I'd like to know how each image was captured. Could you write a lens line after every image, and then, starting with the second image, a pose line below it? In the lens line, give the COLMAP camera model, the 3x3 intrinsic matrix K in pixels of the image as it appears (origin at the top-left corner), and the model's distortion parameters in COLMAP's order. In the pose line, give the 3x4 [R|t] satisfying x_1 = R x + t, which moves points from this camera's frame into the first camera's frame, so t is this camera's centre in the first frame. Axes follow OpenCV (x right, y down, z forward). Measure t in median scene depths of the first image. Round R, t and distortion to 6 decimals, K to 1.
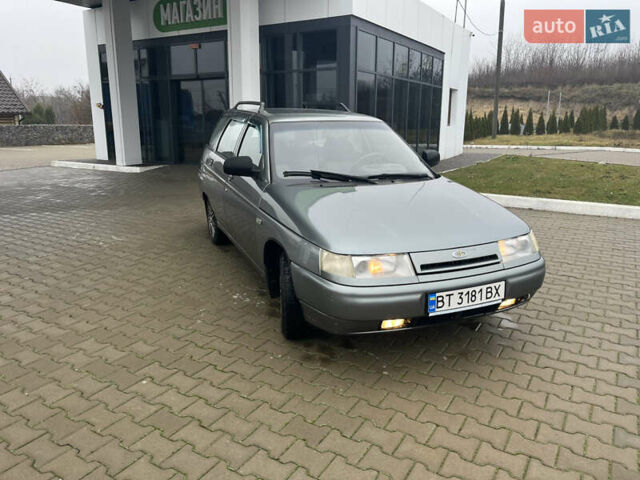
lens RADIAL K [[479.5, 0, 321.8], [0, 479.5, 235.6], [0, 0, 1]] dist [0.061341, -0.088190]
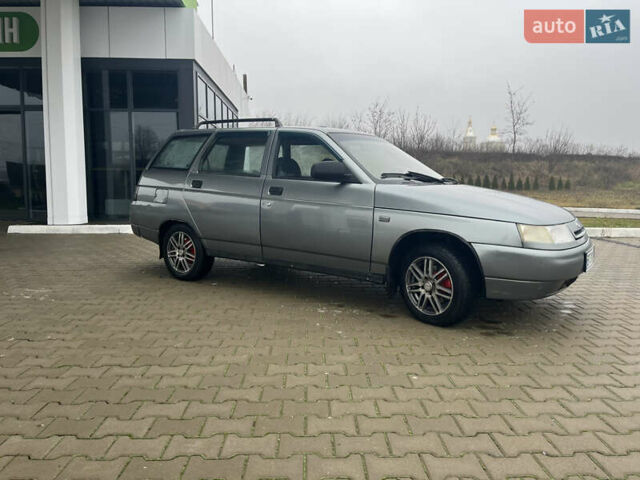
lens RADIAL K [[479.5, 0, 321.8], [0, 479.5, 235.6], [0, 0, 1]] dist [0.061341, -0.088190]
pose [[0.840096, -0.054432, 0.539700, -0.954304], [0.124942, 0.987617, -0.094878, 0.100615], [-0.527852, 0.147138, 0.836494, 0.286852]]
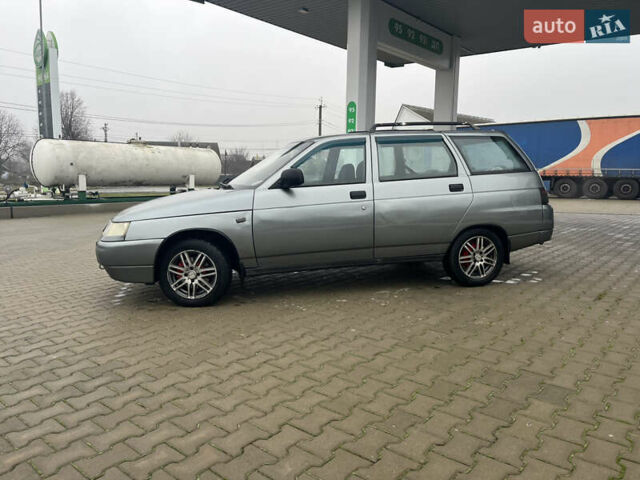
lens RADIAL K [[479.5, 0, 321.8], [0, 479.5, 235.6], [0, 0, 1]] dist [0.061341, -0.088190]
pose [[-0.147519, 0.123133, -0.981364, 1.764315], [-0.229157, 0.960966, 0.155021, -0.325627], [0.962146, 0.247755, -0.113544, 1.852338]]
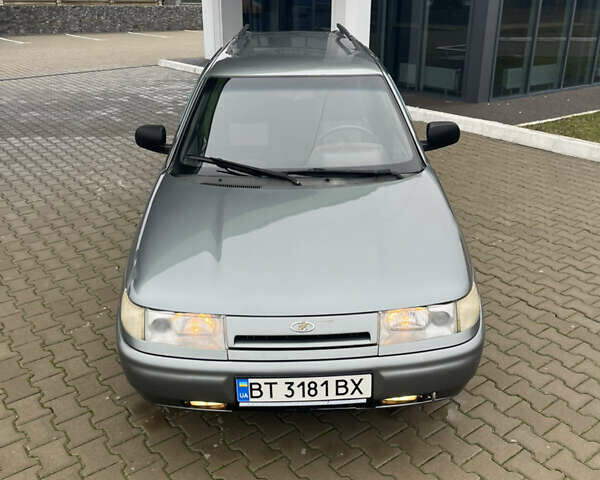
lens RADIAL K [[602.5, 0, 312.2], [0, 602.5, 237.8], [0, 0, 1]] dist [0.028135, -0.007068]
pose [[0.932402, 0.134930, -0.335293, 0.561196], [-0.081218, 0.982195, 0.169402, -0.229629], [0.352180, -0.130719, 0.926759, 0.217351]]
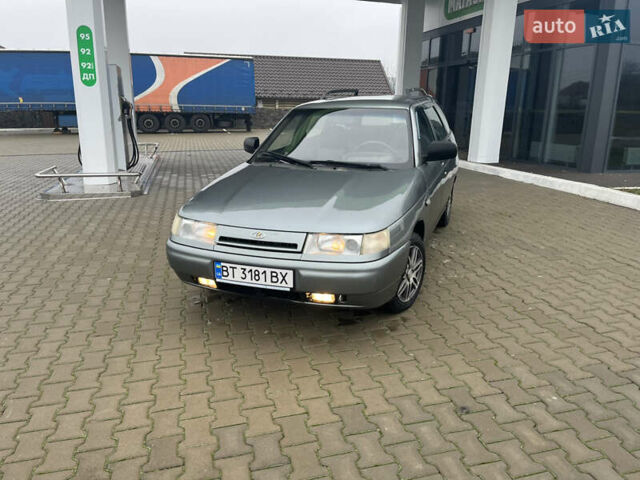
lens RADIAL K [[479.5, 0, 321.8], [0, 479.5, 235.6], [0, 0, 1]] dist [0.061341, -0.088190]
pose [[0.726117, 0.182402, -0.662935, 1.076529], [-0.163018, 0.982349, 0.091731, -0.079352], [0.667966, 0.041463, 0.743036, 0.297115]]
